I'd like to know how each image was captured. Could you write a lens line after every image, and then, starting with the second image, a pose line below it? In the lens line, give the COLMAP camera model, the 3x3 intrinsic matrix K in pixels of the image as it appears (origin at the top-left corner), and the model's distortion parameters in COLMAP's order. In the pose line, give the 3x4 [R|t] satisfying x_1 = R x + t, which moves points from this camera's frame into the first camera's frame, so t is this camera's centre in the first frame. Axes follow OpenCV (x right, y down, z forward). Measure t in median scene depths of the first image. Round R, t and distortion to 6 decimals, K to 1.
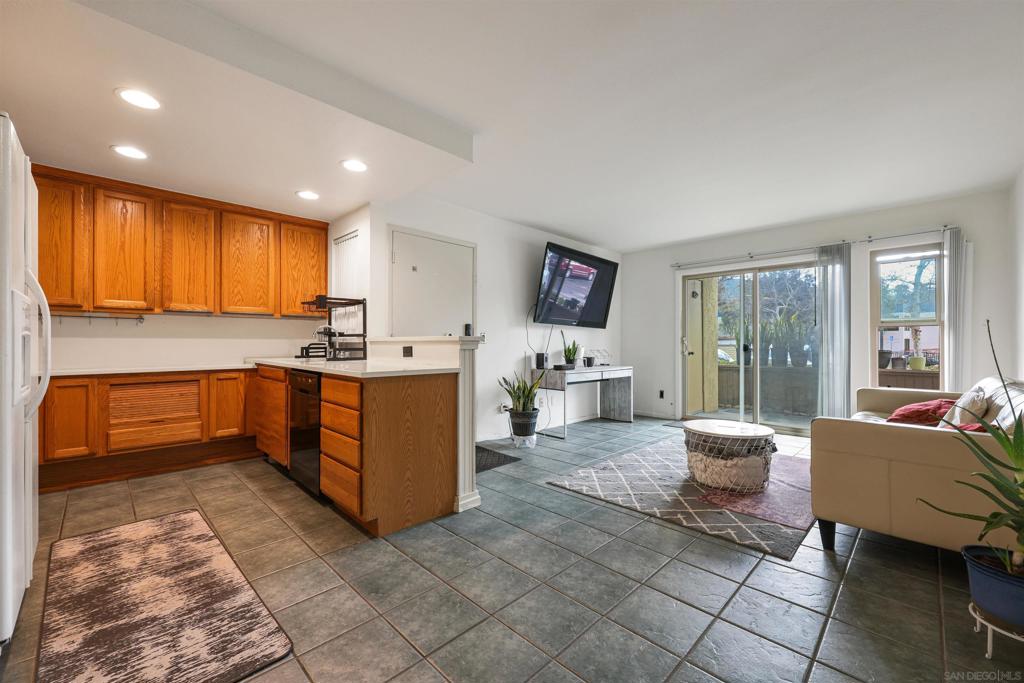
lens RADIAL K [[416.5, 0, 510.8], [0, 416.5, 339.5], [0, 0, 1]] dist [-0.000197, -0.000189]
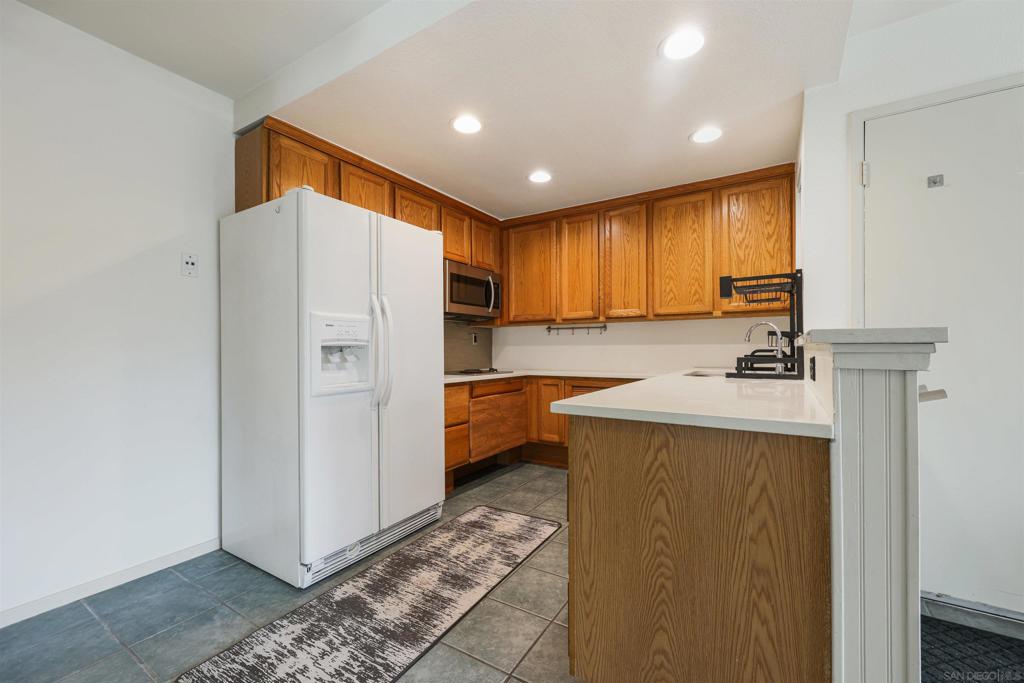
lens RADIAL K [[417.8, 0, 506.8], [0, 417.8, 346.0], [0, 0, 1]] dist [-0.000088, -0.000018]
pose [[0.218175, -0.008524, -0.975872, 0.114427], [0.010951, 0.999920, -0.006286, 0.003261], [0.975848, -0.009315, 0.218251, 0.519837]]
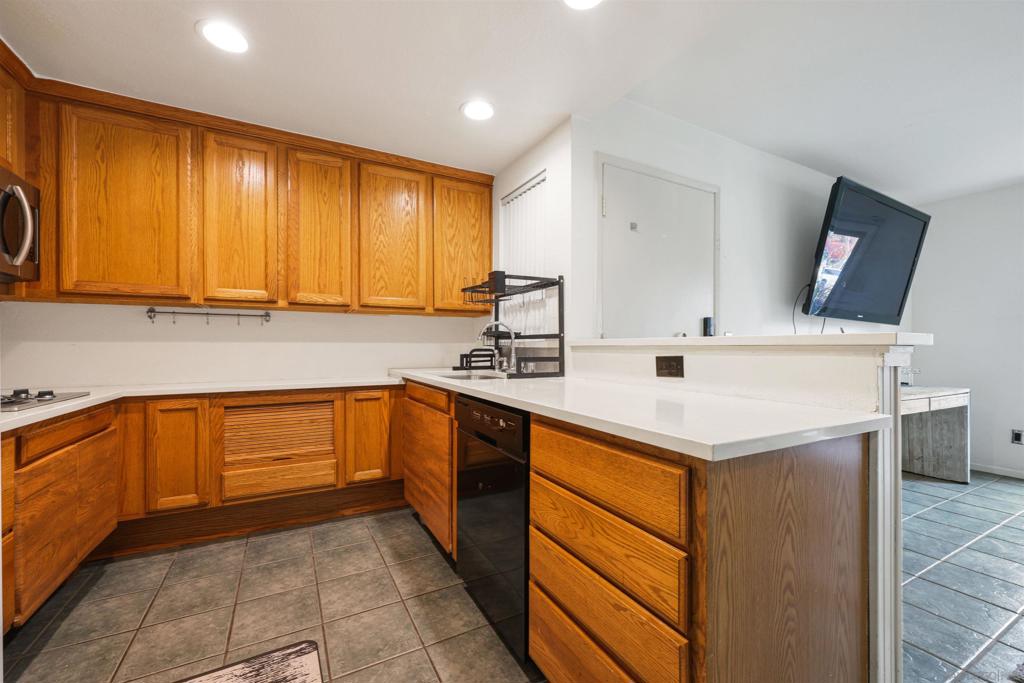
lens RADIAL K [[417.8, 0, 506.8], [0, 417.8, 346.0], [0, 0, 1]] dist [-0.000088, -0.000018]
pose [[0.957718, -0.000803, -0.287708, -0.264337], [0.002536, 0.999981, 0.005650, 0.000555], [0.287698, -0.006140, 0.957702, 0.410499]]
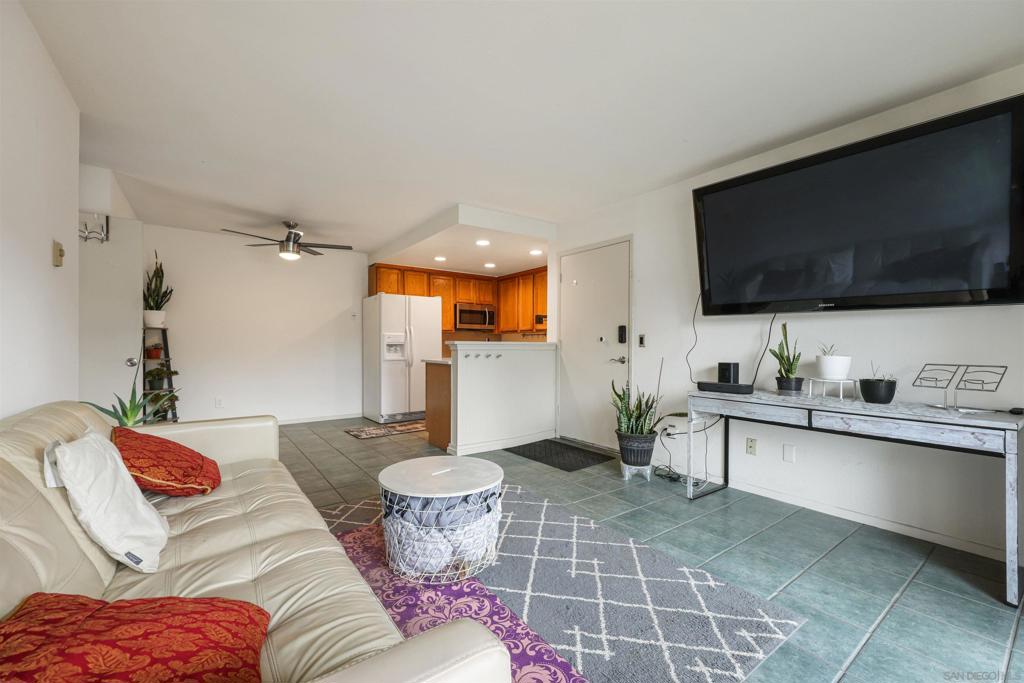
lens RADIAL K [[409.5, 0, 496.6], [0, 409.5, 348.5], [0, 0, 1]] dist [0.000144, -0.000031]
pose [[-0.168117, 0.002351, -0.985764, 1.056490], [0.004451, 0.999989, 0.001626, 0.013045], [0.985757, -0.004115, -0.168126, 1.107570]]
